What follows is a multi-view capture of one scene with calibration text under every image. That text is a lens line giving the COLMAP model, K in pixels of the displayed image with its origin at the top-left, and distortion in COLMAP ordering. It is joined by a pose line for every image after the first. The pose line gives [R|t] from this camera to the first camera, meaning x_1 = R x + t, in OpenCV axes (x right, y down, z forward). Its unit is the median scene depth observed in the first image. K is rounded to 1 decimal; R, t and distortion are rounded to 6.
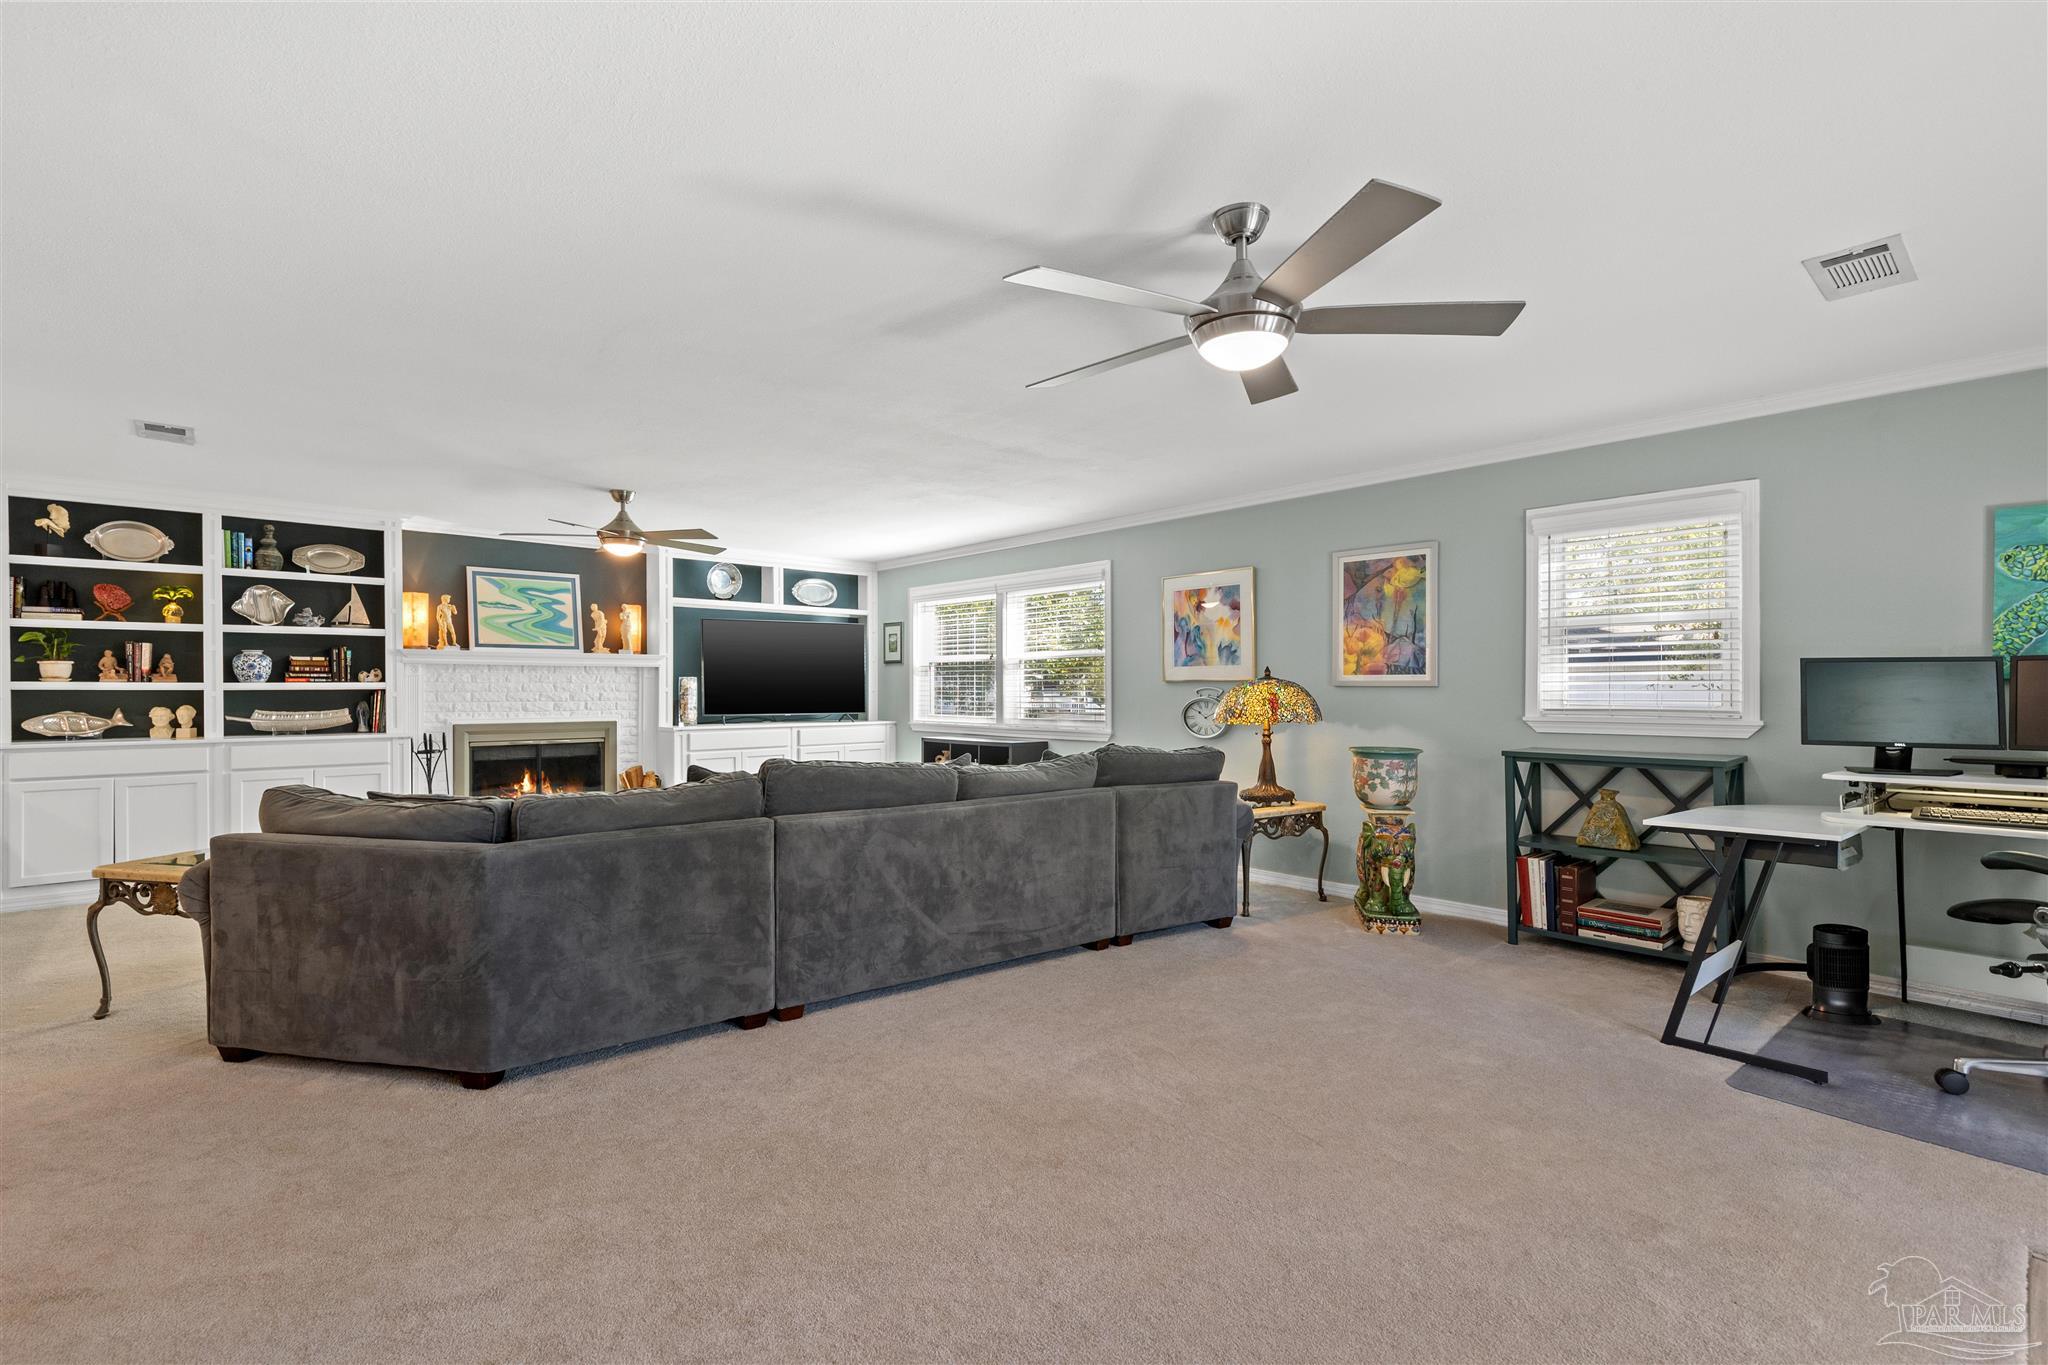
lens RADIAL K [[937.9, 0, 1030.9], [0, 937.9, 689.6], [0, 0, 1]] dist [-0.005367, 0.002270]
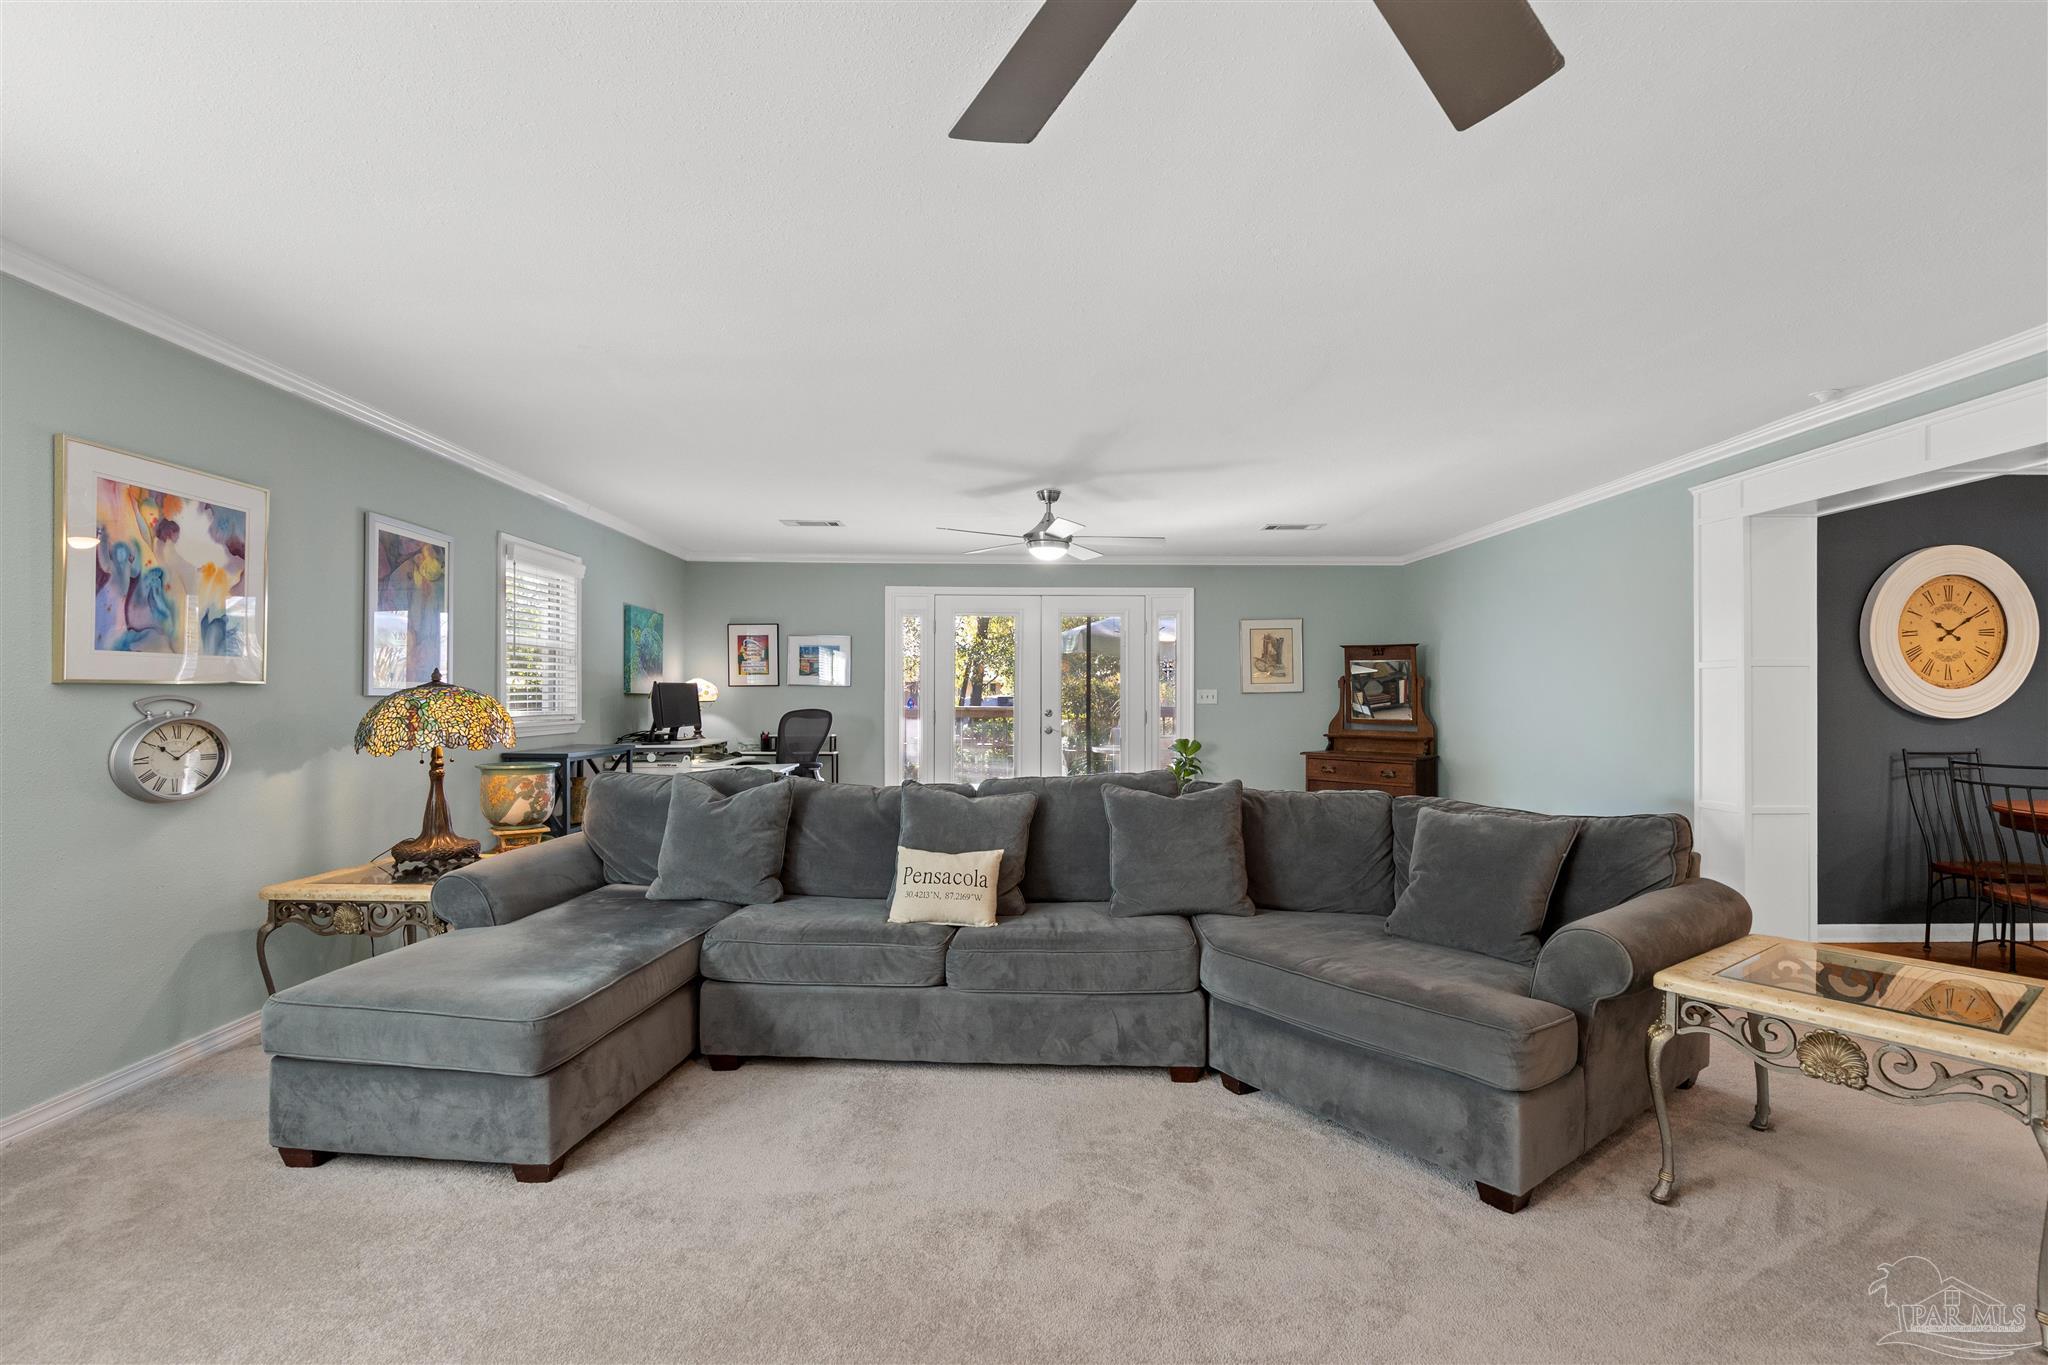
lens RADIAL K [[937.9, 0, 1021.2], [0, 937.9, 688.8], [0, 0, 1]] dist [-0.005367, 0.002270]
pose [[-0.760557, 0.005261, 0.649250, -0.498188], [0.000434, 0.999971, -0.007594, -0.003455], [-0.649271, -0.005494, -0.760537, 1.152952]]
